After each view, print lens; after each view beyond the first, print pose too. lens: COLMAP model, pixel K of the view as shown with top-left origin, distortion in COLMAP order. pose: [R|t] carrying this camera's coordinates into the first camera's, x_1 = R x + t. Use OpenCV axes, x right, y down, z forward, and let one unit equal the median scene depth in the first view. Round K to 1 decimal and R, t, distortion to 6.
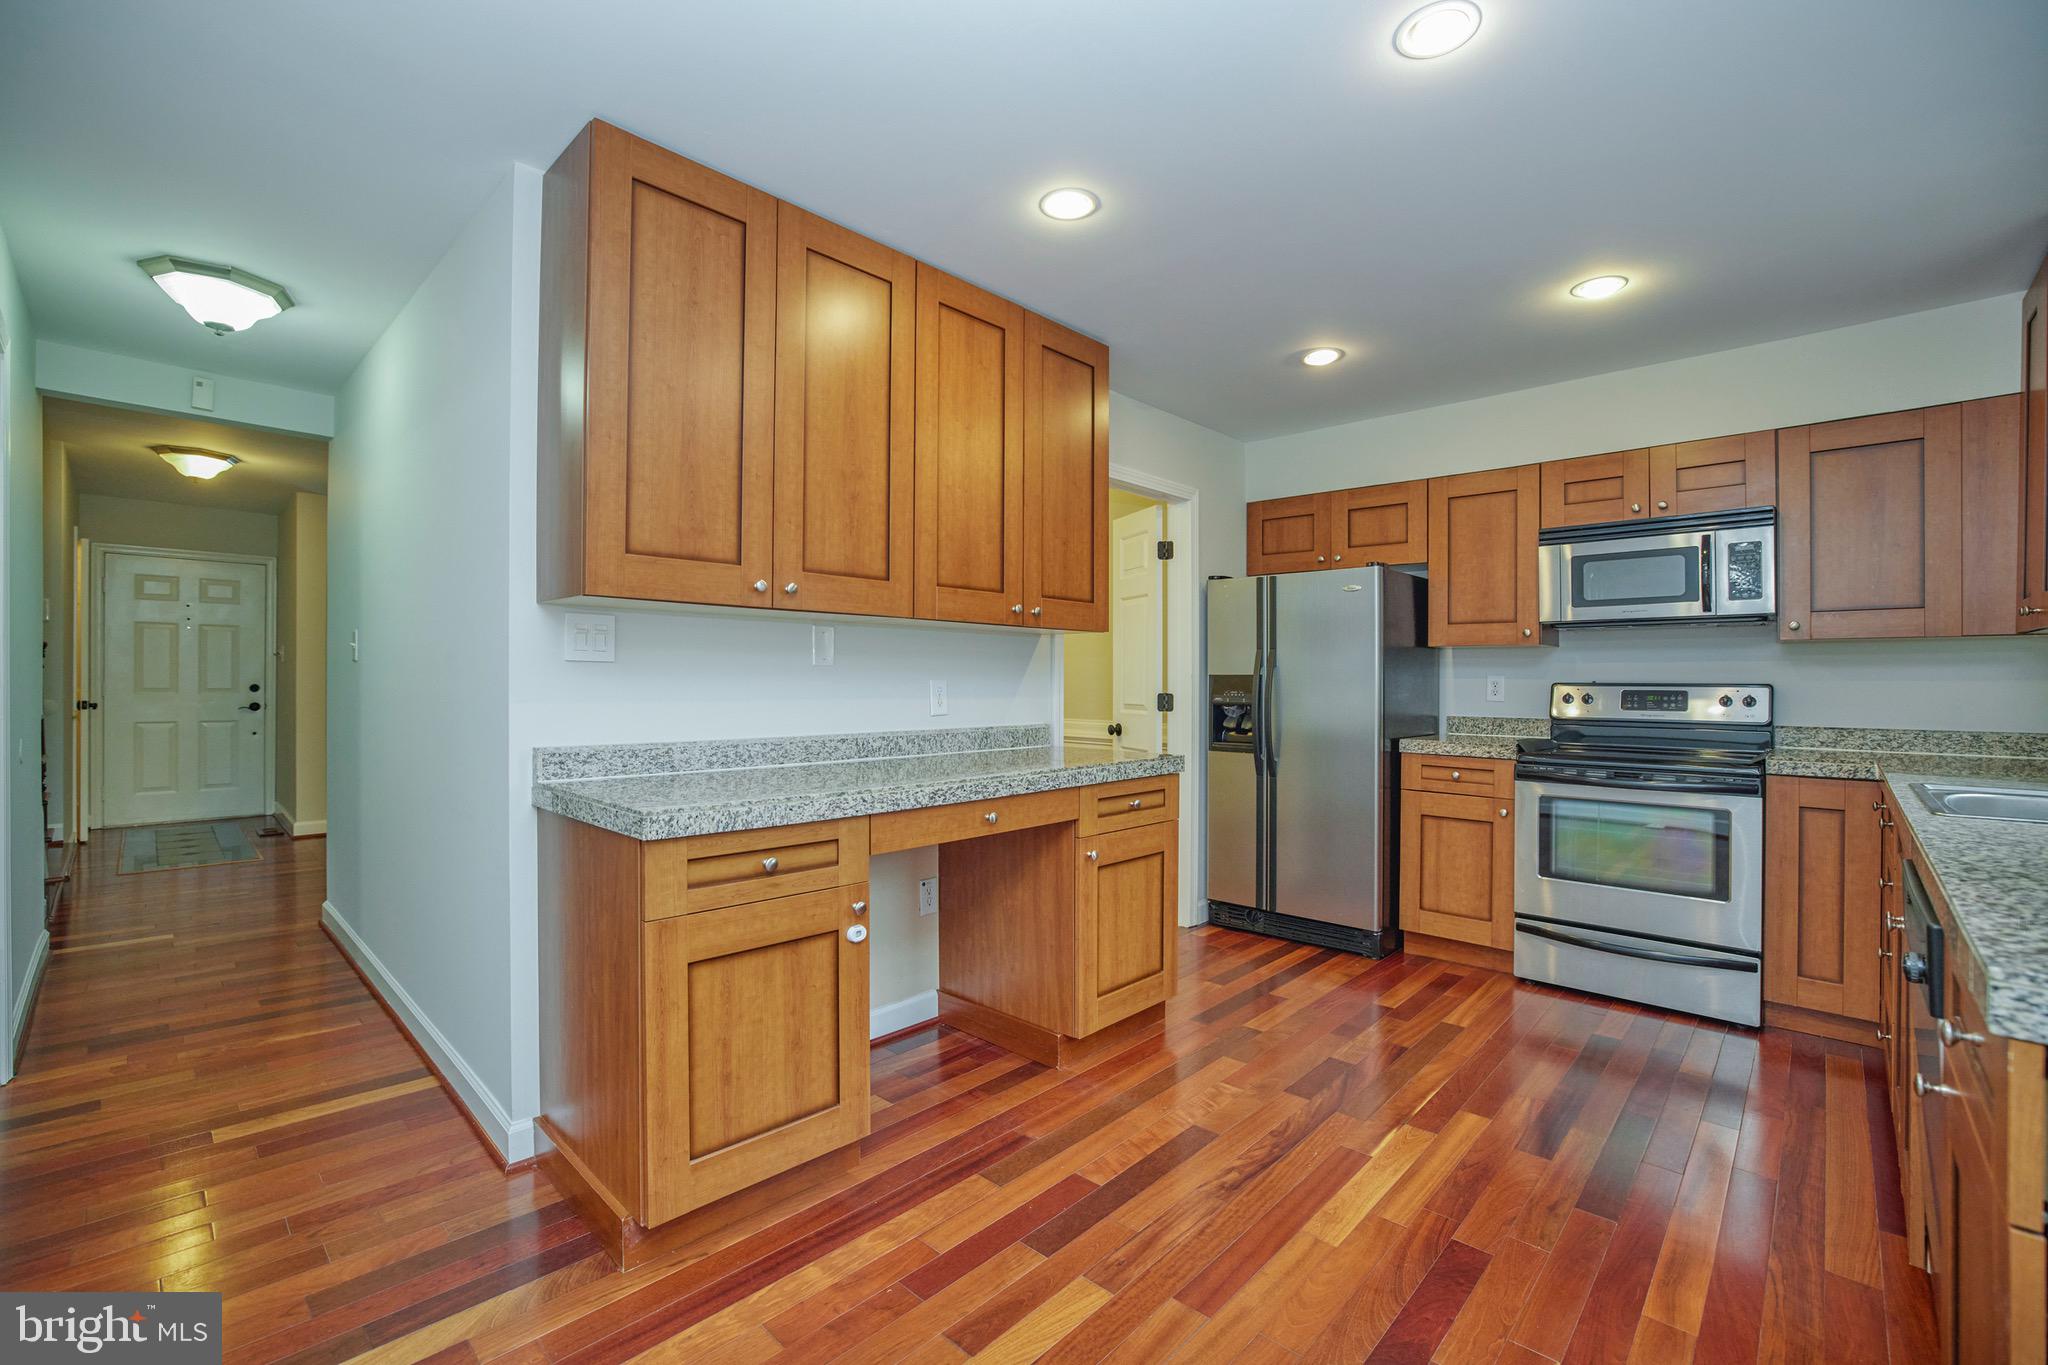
lens RADIAL K [[870.1, 0, 1019.2], [0, 870.1, 700.8], [0, 0, 1]] dist [-0.043593, 0.016477]
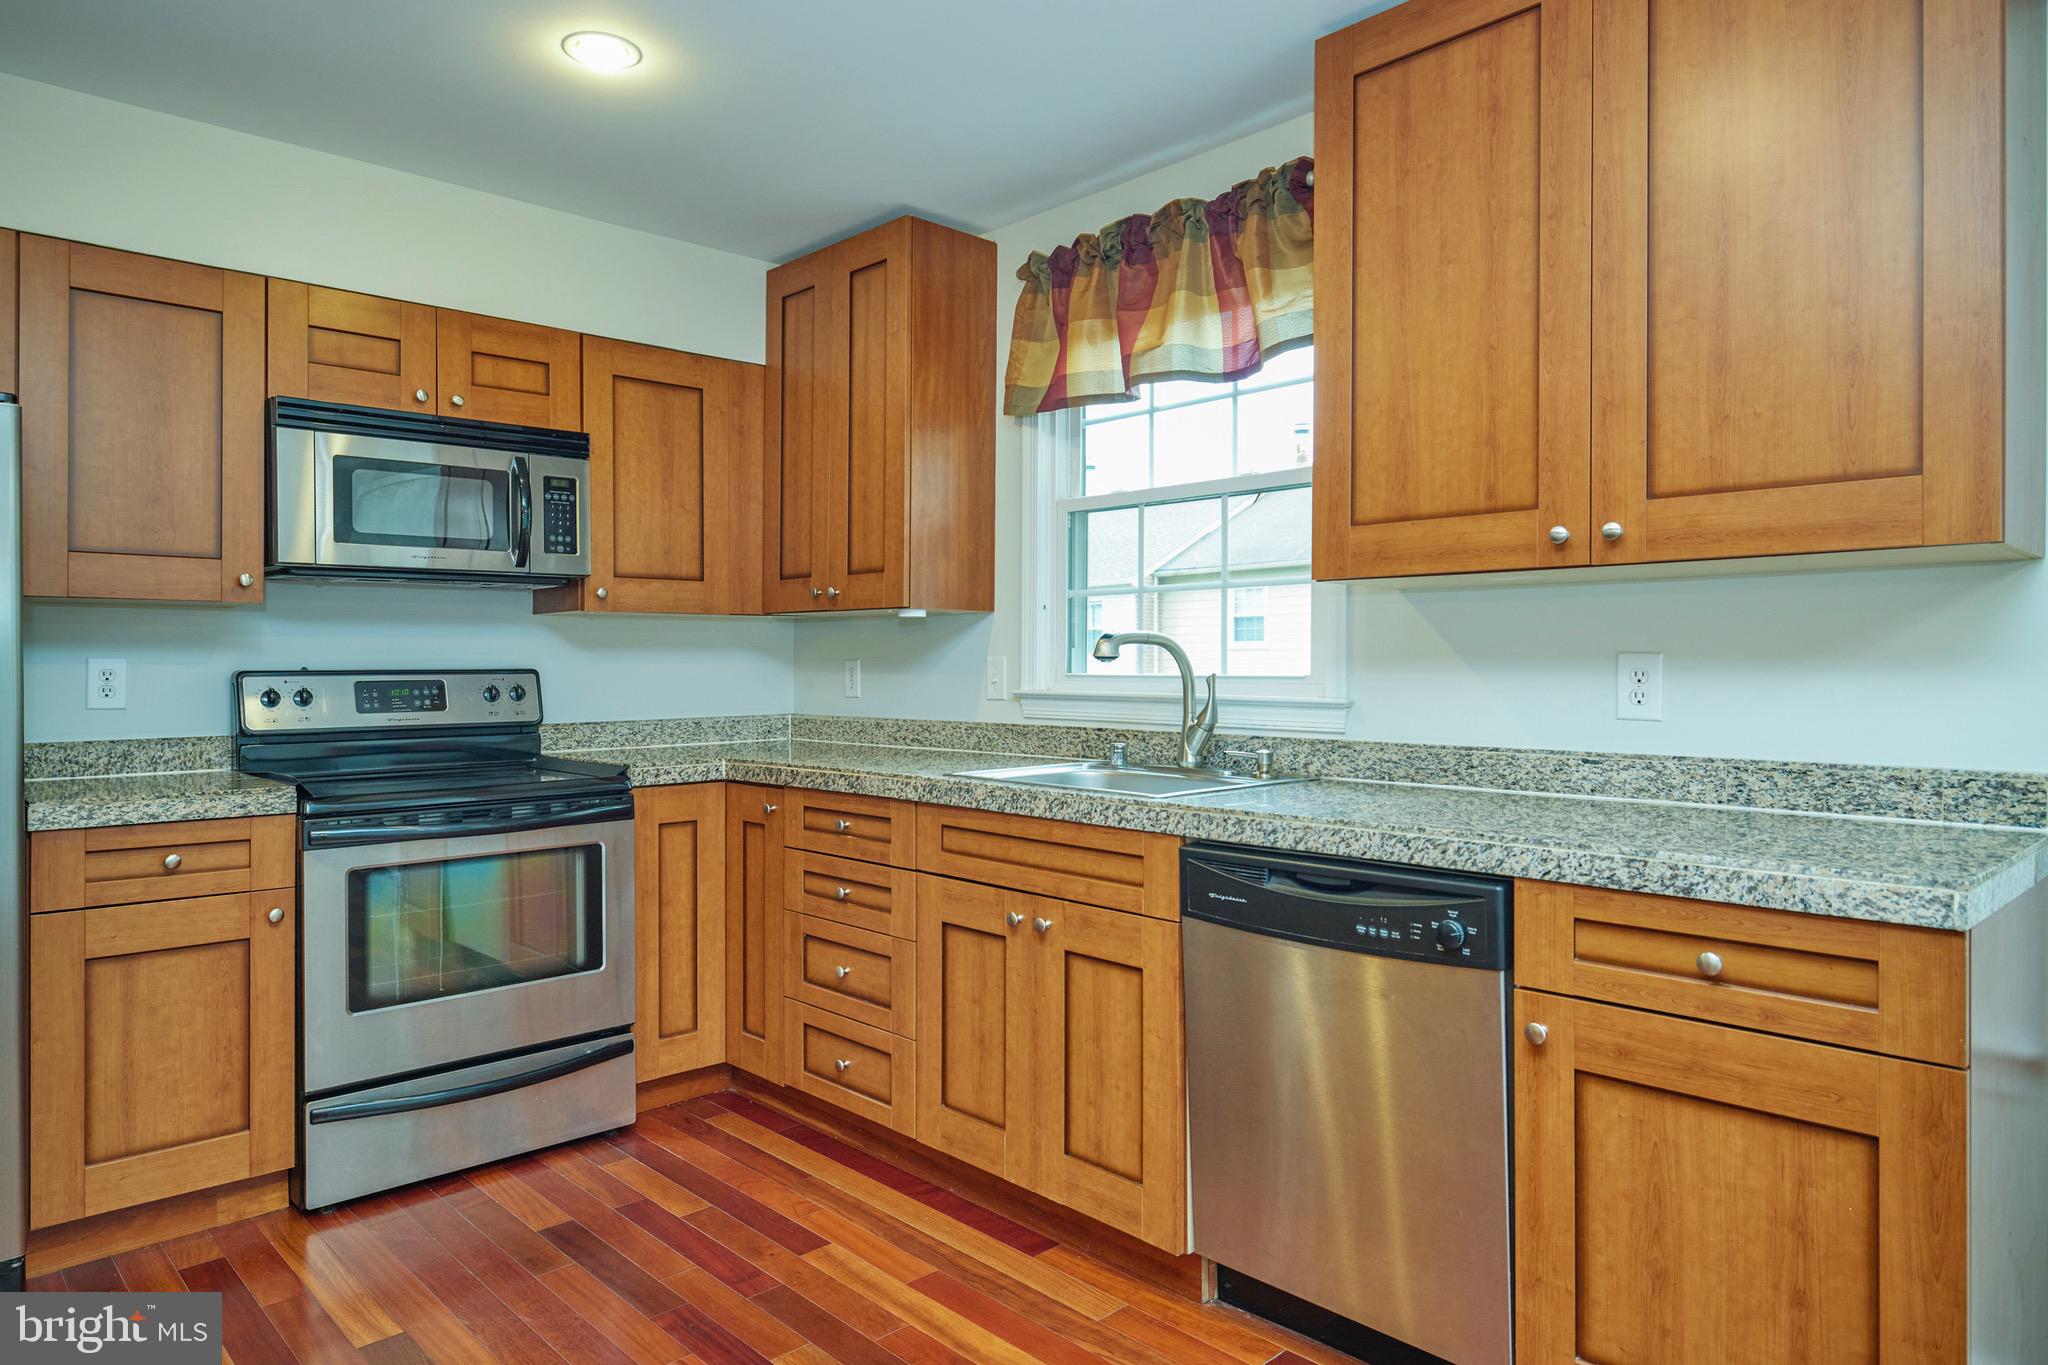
lens RADIAL K [[1267.4, 0, 1001.9], [0, 1267.4, 666.7], [0, 0, 1]] dist [0.002179, 0.000343]
pose [[0.061342, -0.009384, 0.998073, -0.199522], [0.028845, 0.999555, 0.007625, -0.017811], [-0.997700, 0.028321, 0.061586, 0.509025]]
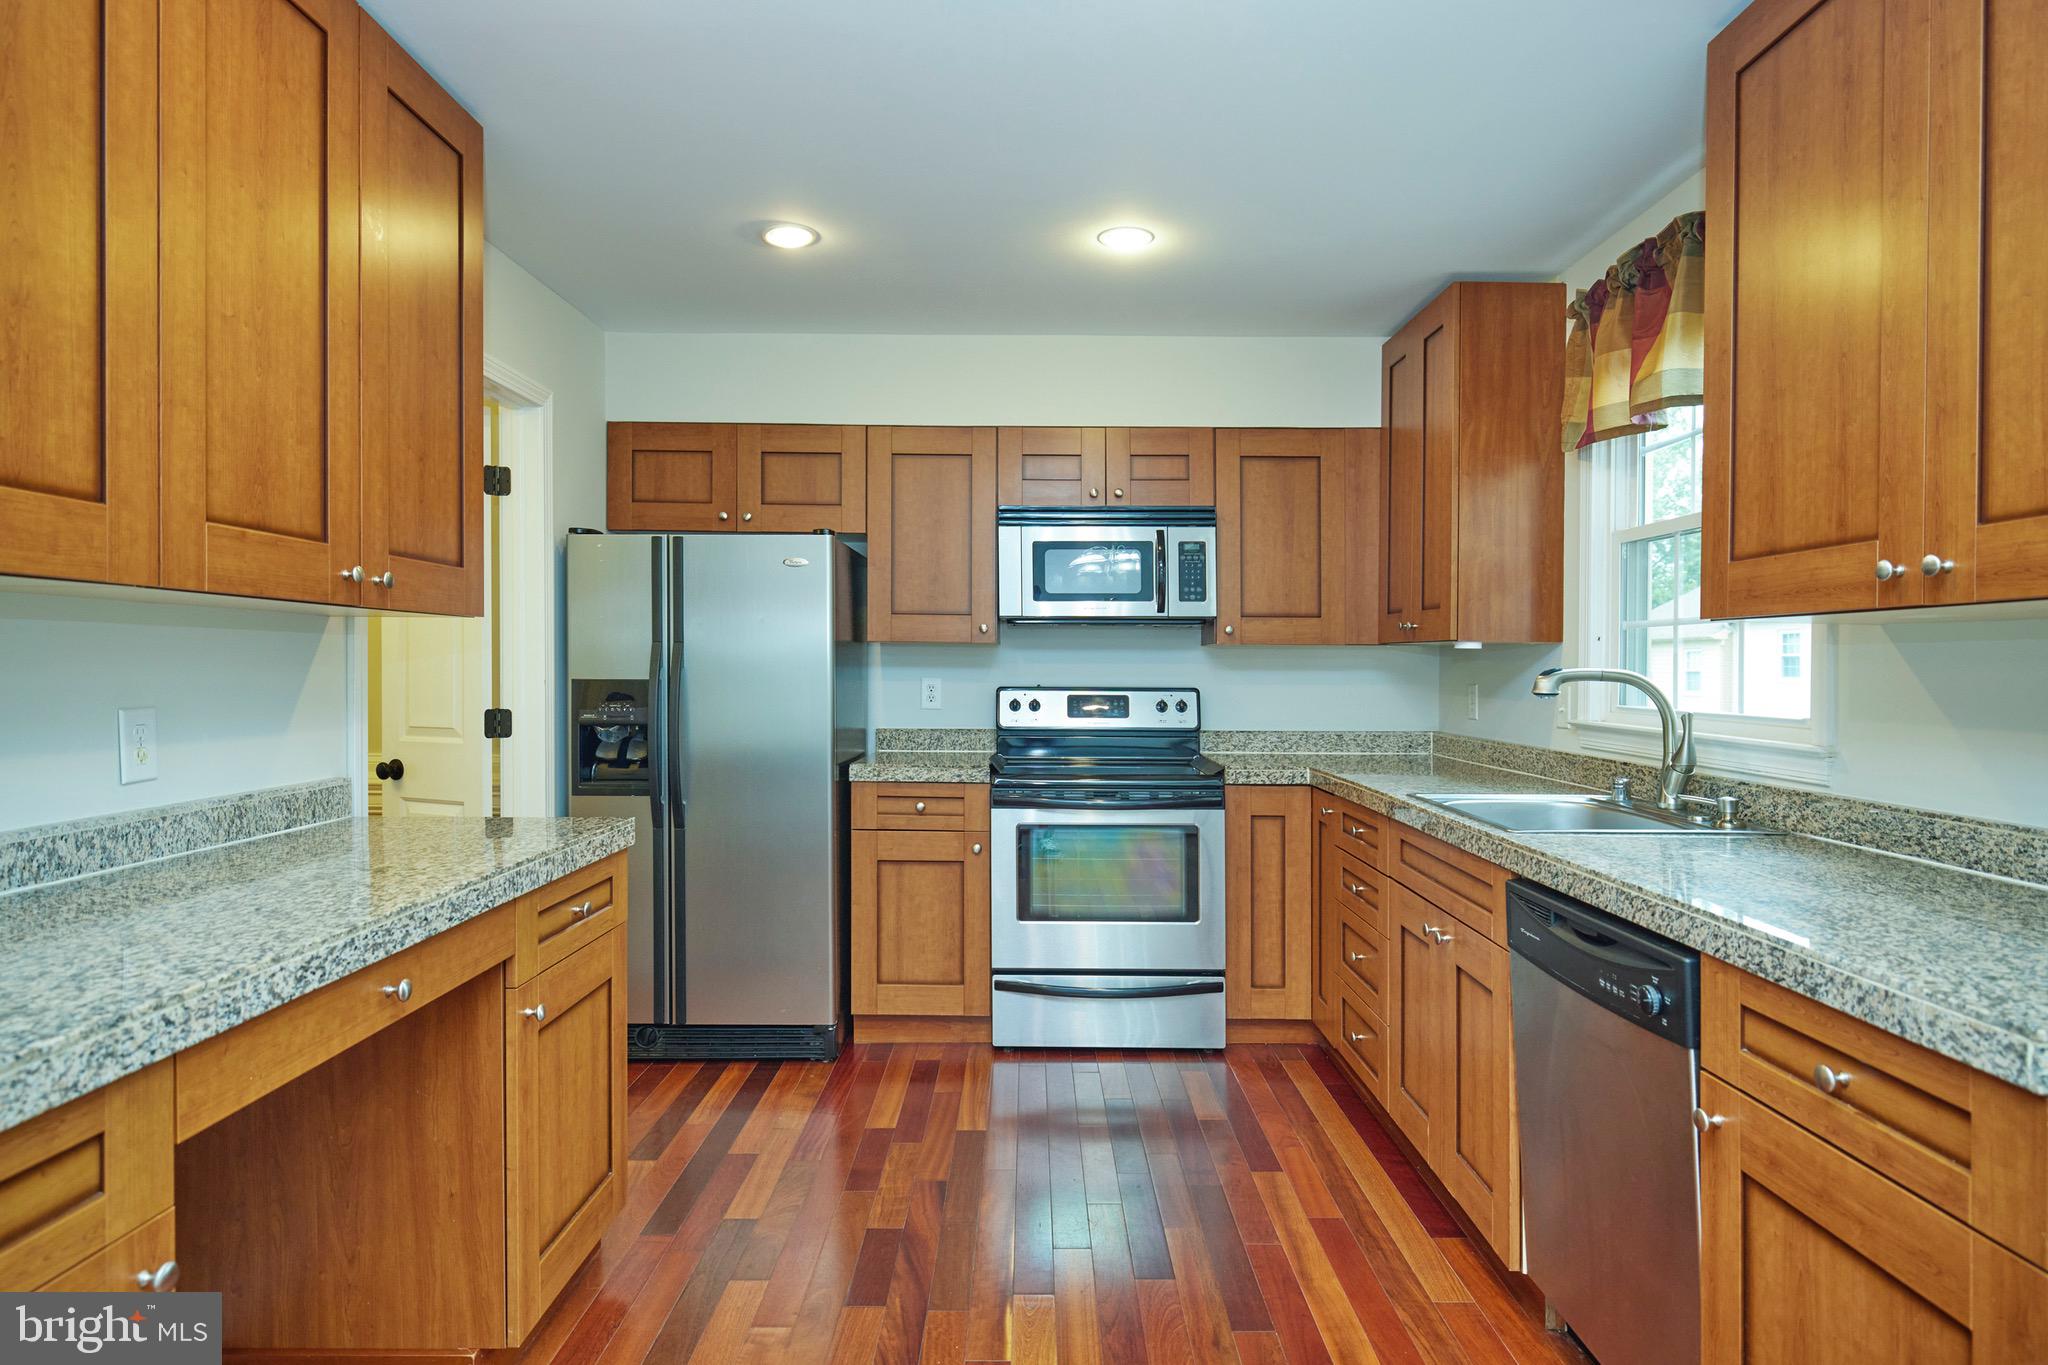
lens RADIAL K [[1145.6, 0, 1024.0], [0, 1145.6, 682.5], [0, 0, 1]] dist [0.002844, -0.000544]
pose [[0.728382, -0.010363, 0.685093, -0.153523], [0.014446, 0.999896, -0.000235, -0.027926], [-0.685019, 0.010068, 0.728456, 0.176606]]
